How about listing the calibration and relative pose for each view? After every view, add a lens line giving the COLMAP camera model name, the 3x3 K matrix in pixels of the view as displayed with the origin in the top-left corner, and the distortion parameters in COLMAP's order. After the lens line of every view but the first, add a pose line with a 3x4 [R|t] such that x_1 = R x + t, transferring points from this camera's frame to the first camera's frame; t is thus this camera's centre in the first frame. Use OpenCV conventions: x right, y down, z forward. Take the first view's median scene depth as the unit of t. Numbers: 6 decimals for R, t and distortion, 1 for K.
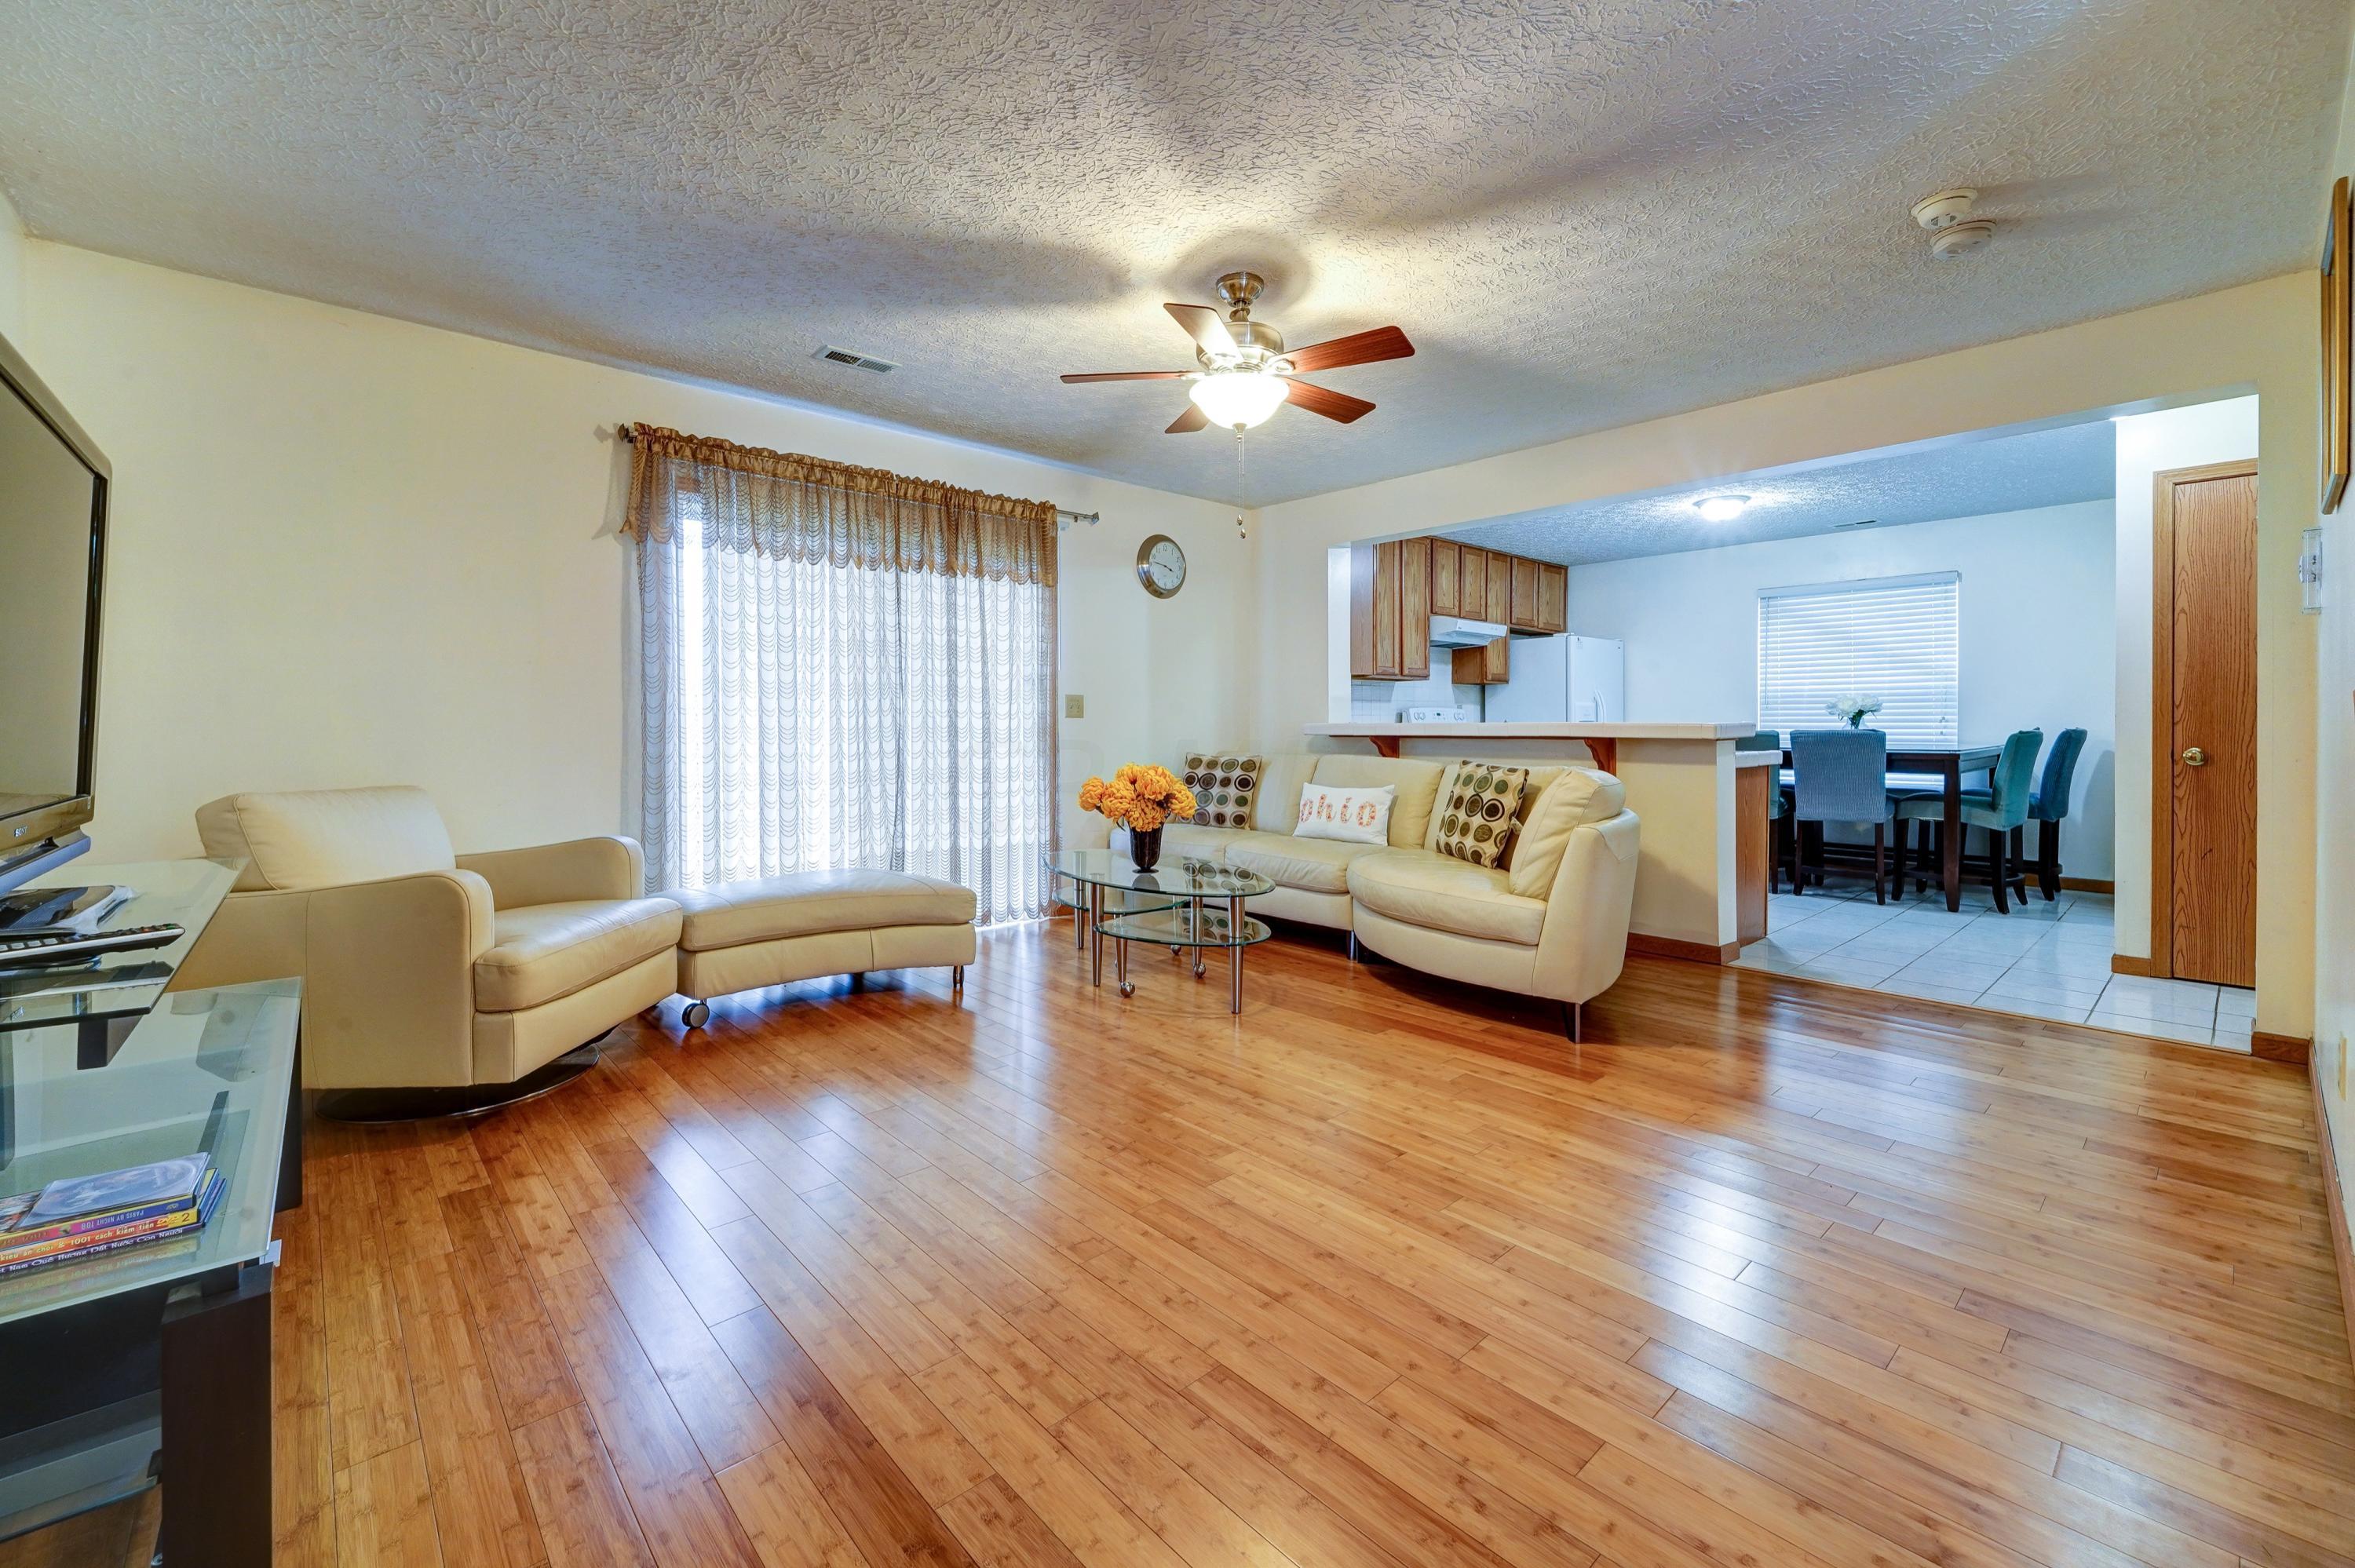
lens RADIAL K [[967.2, 0, 1175.0], [0, 967.2, 736.2], [0, 0, 1]] dist [-0.000710, -0.000104]
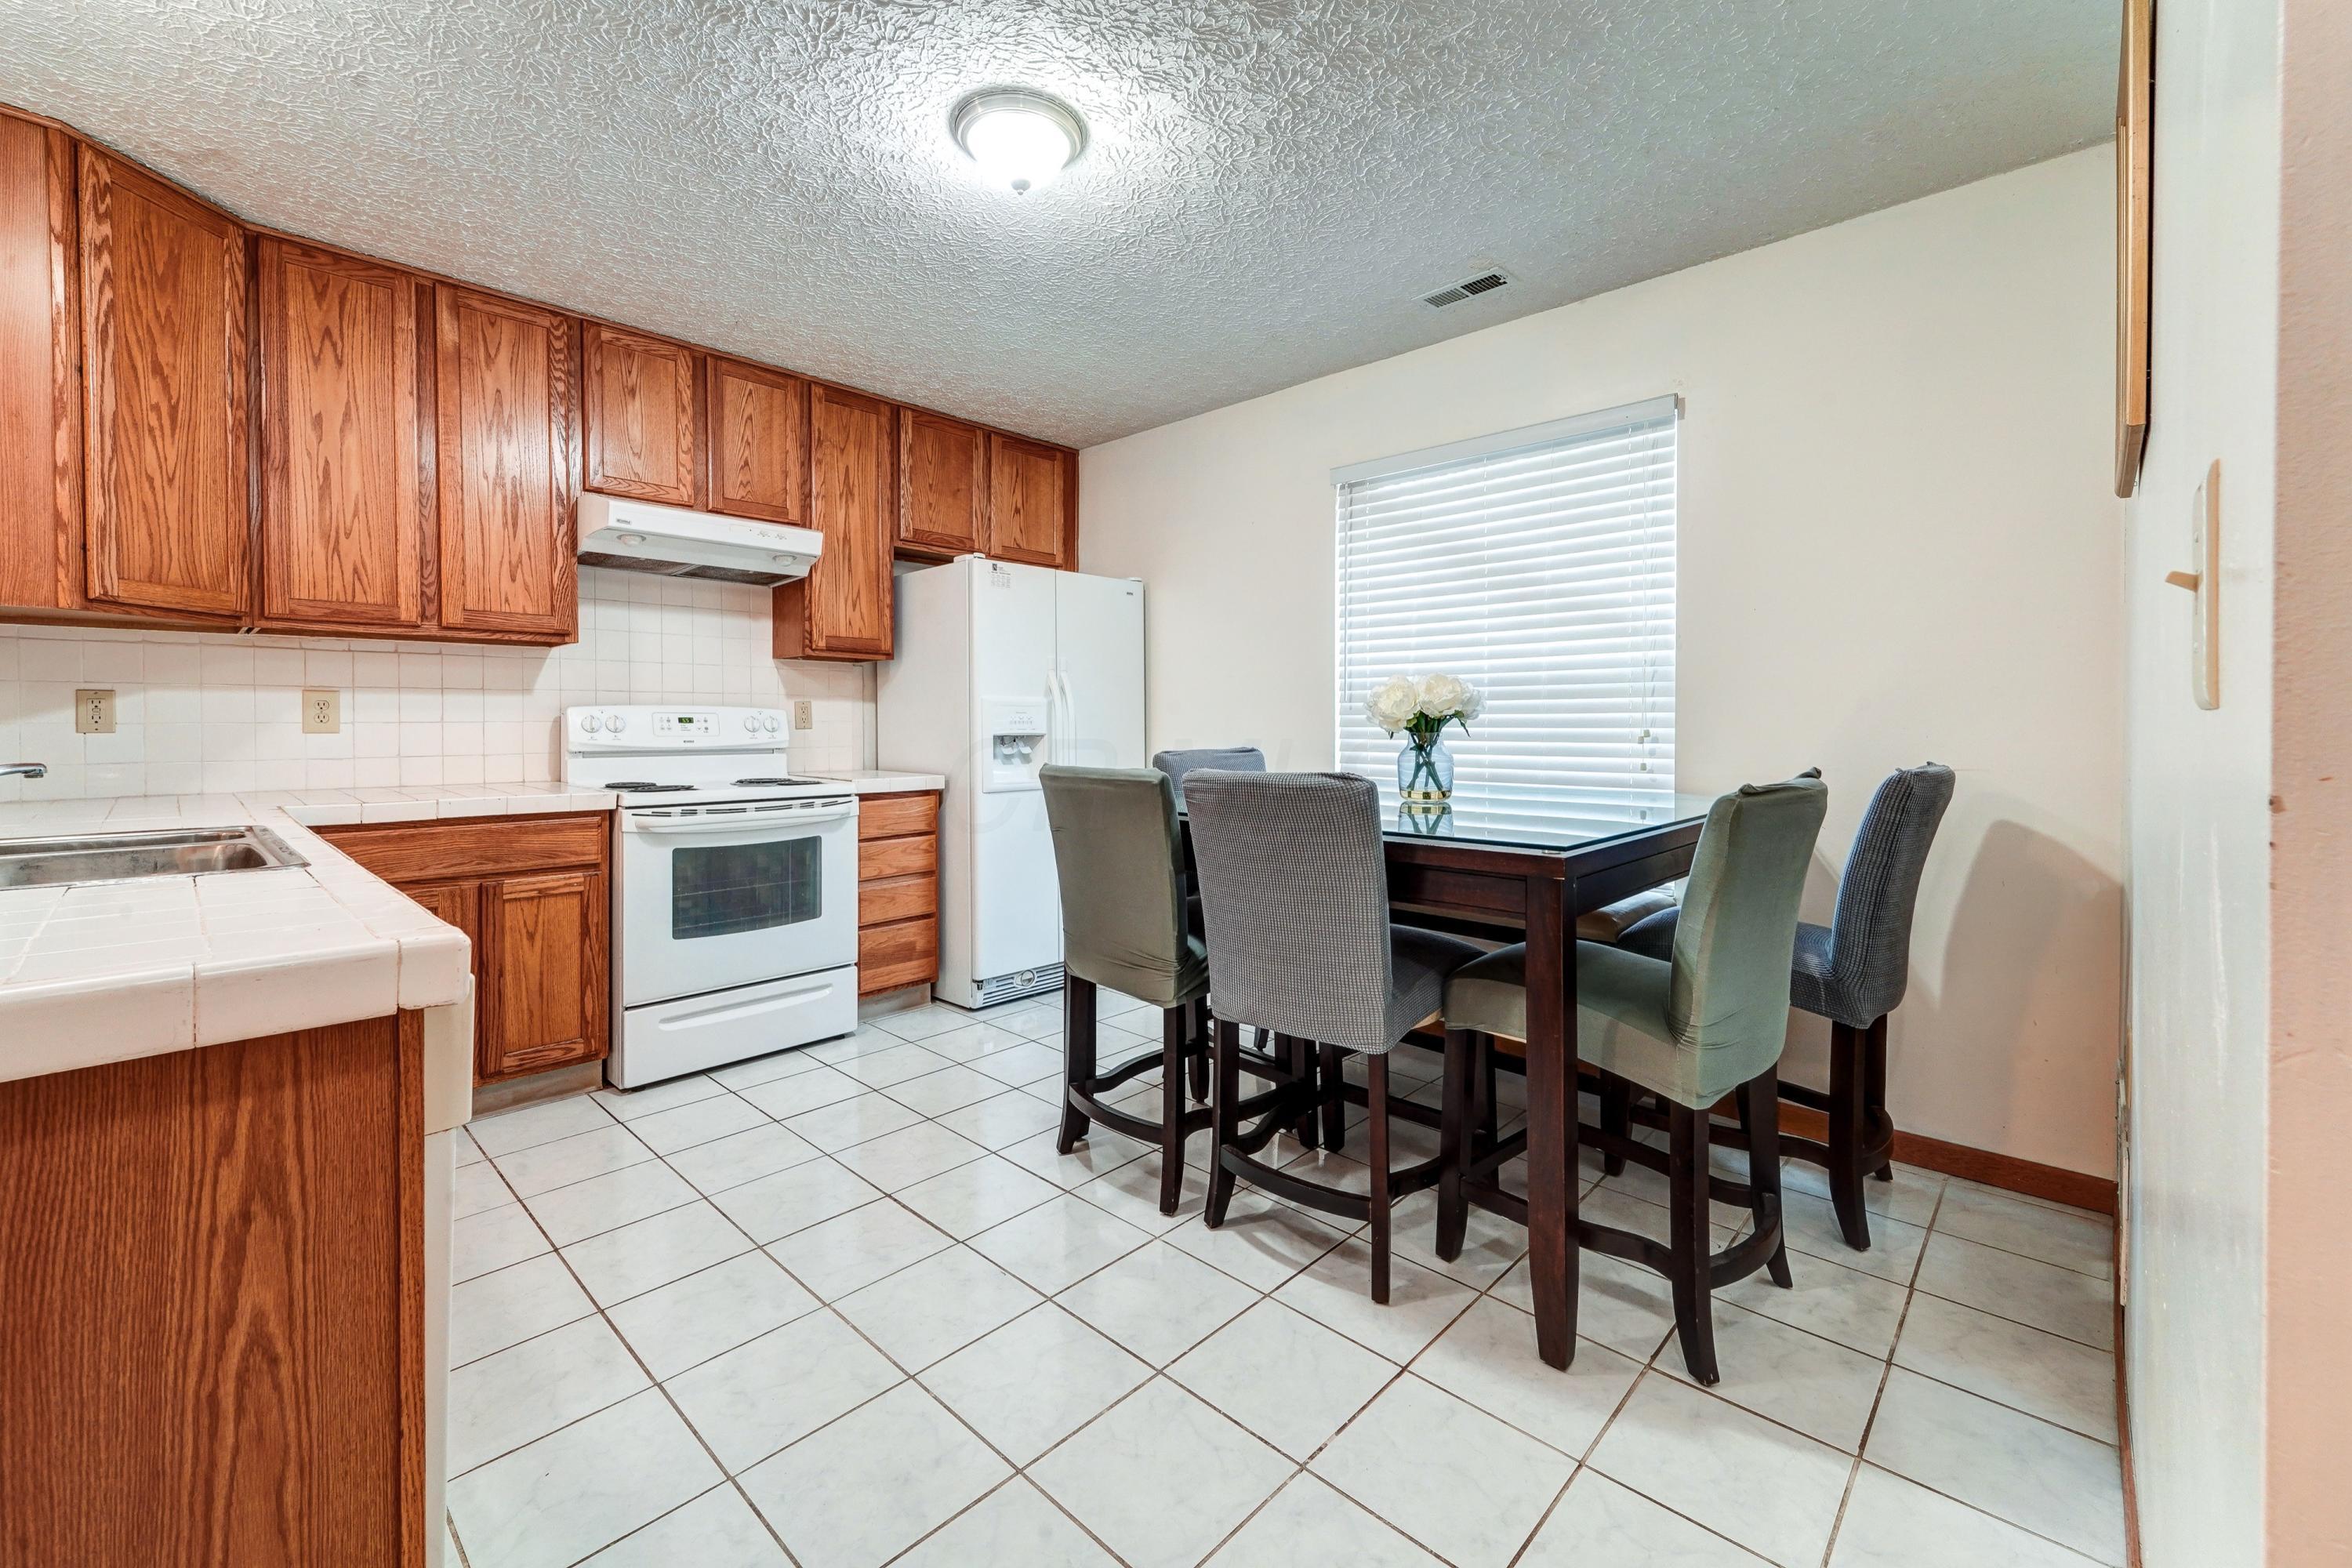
lens RADIAL K [[947.1, 0, 1173.8], [0, 947.1, 738.8], [0, 0, 1]] dist [0.002005, 0.000364]
pose [[0.996292, -0.001201, 0.086033, 0.642591], [0.000648, 0.999979, 0.006456, -0.019739], [-0.086039, -0.006376, 0.996271, 0.693449]]
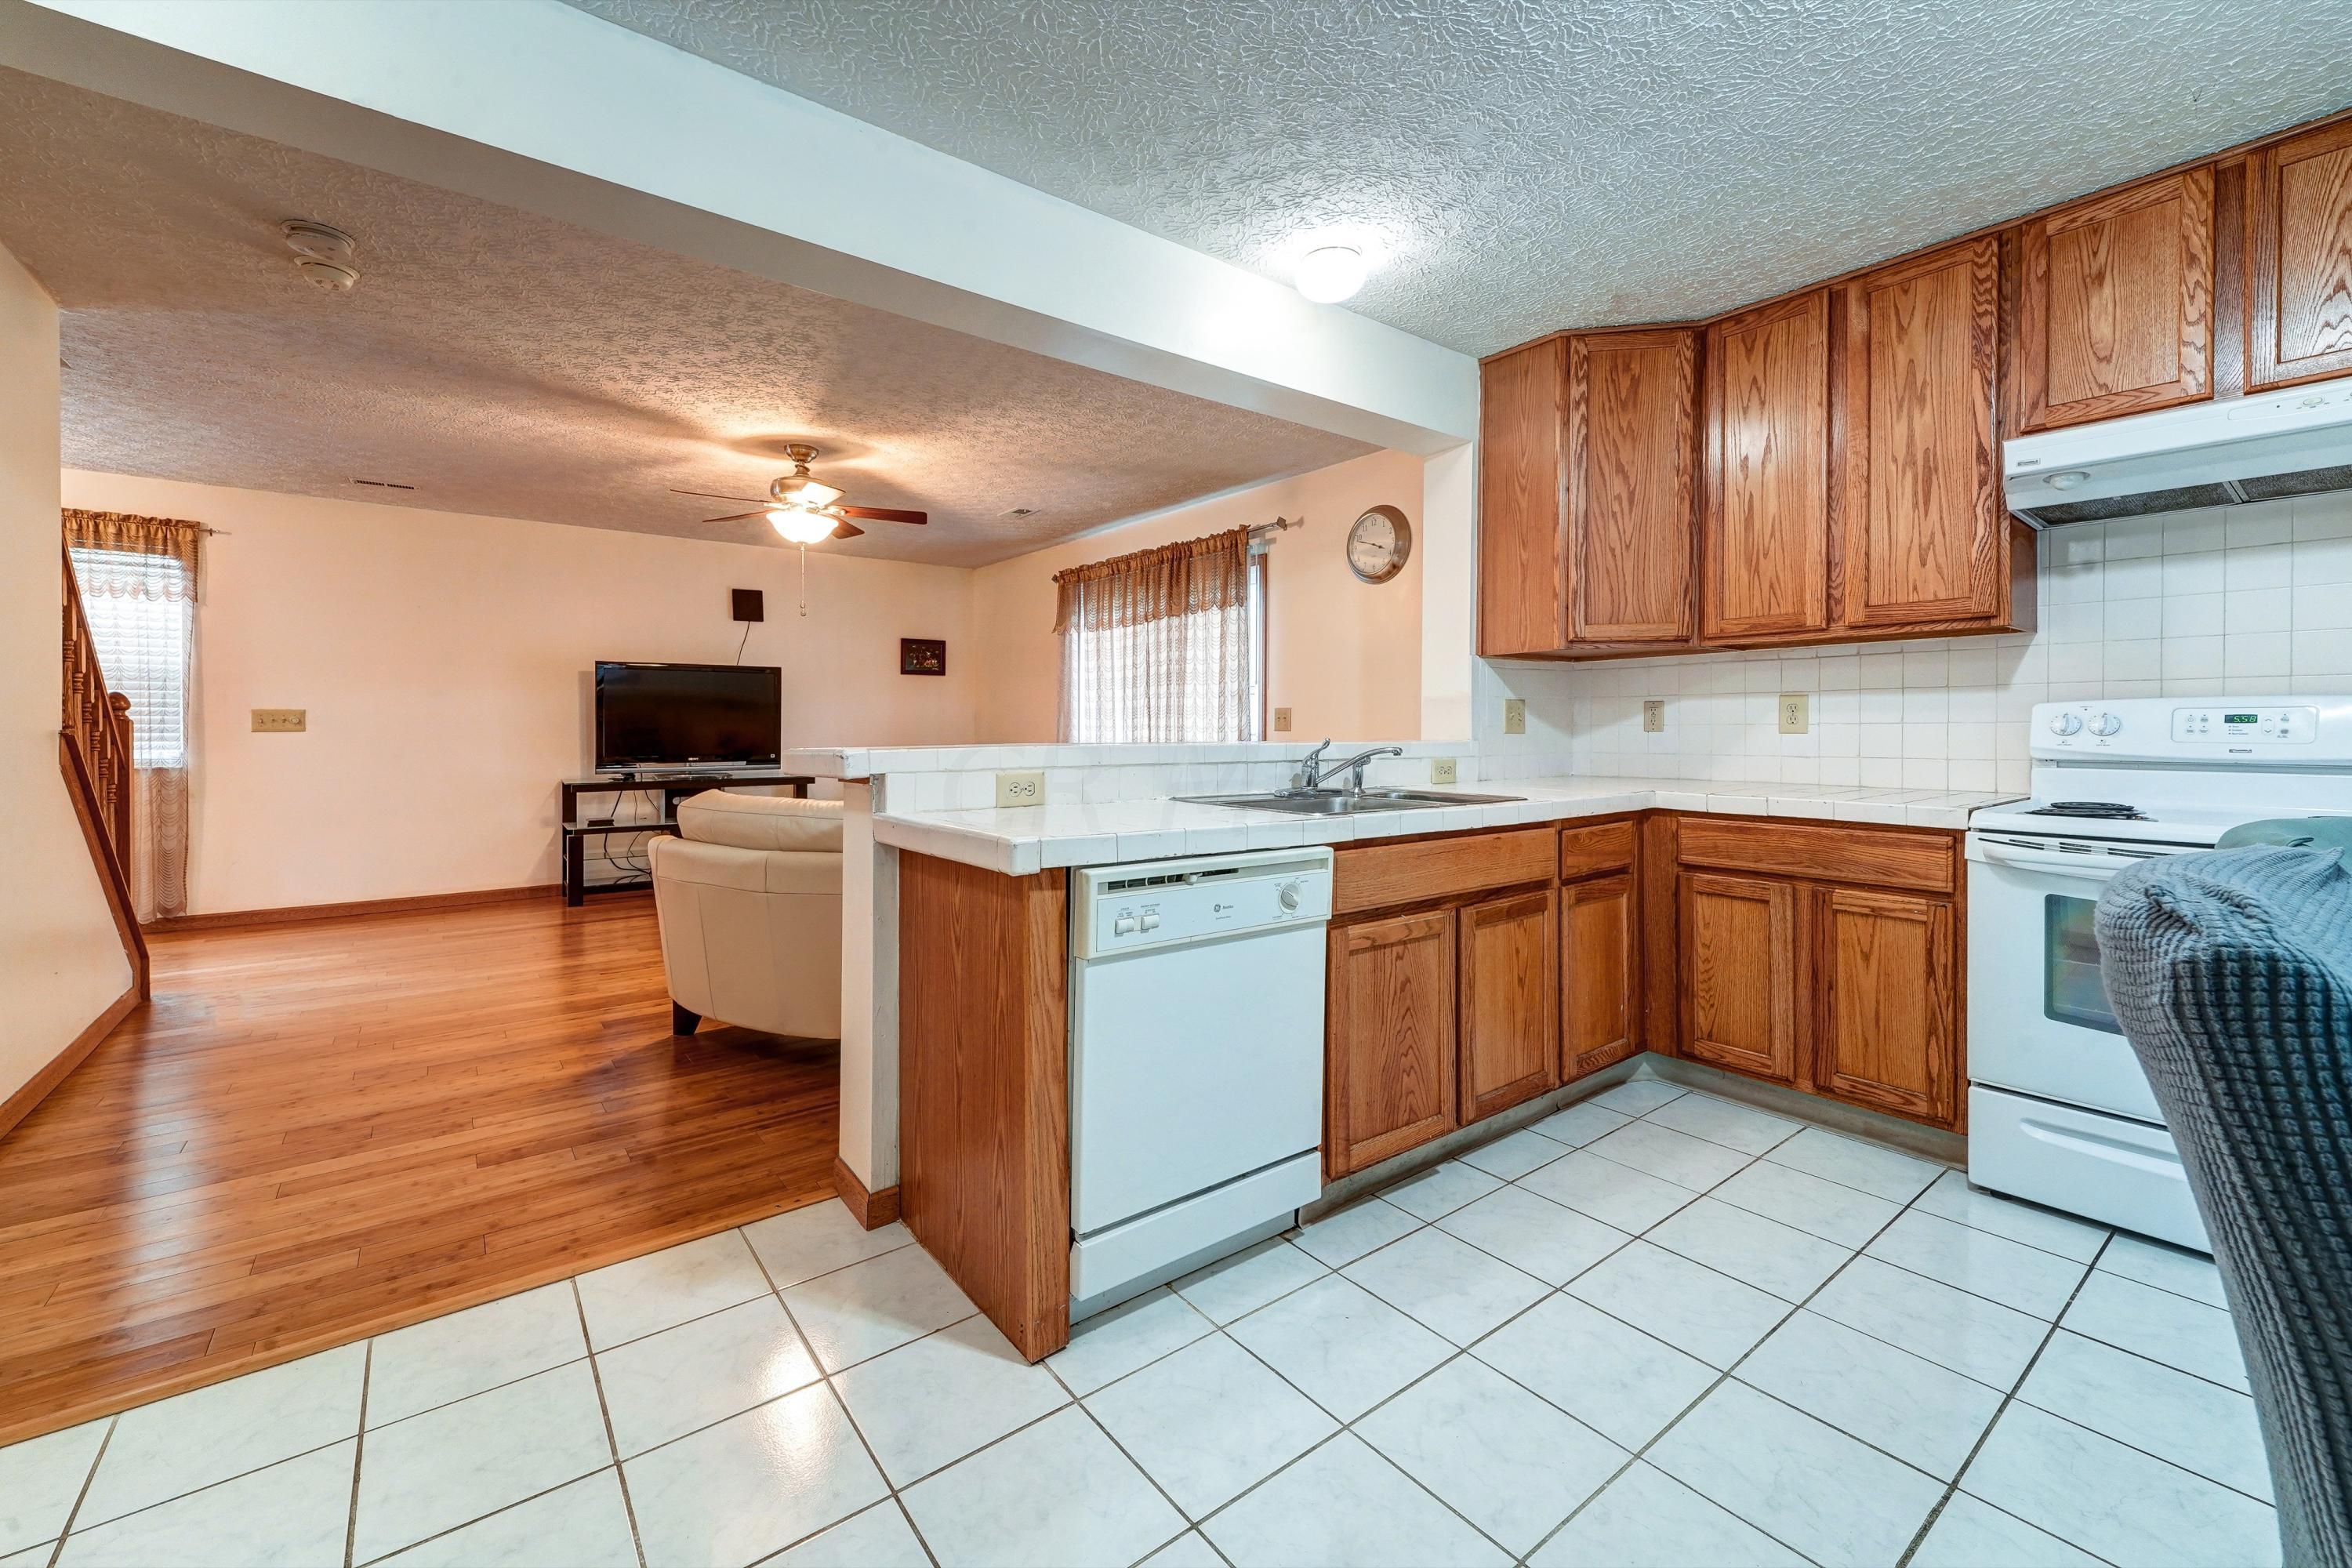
lens RADIAL K [[905.0, 0, 1174.2], [0, 905.0, 733.3], [0, 0, 1]] dist [-0.000548, -0.000376]
pose [[-0.043190, 0.007047, -0.999042, 0.777498], [-0.008158, 0.999939, 0.007406, -0.020755], [0.999034, 0.008470, -0.043130, 0.878384]]
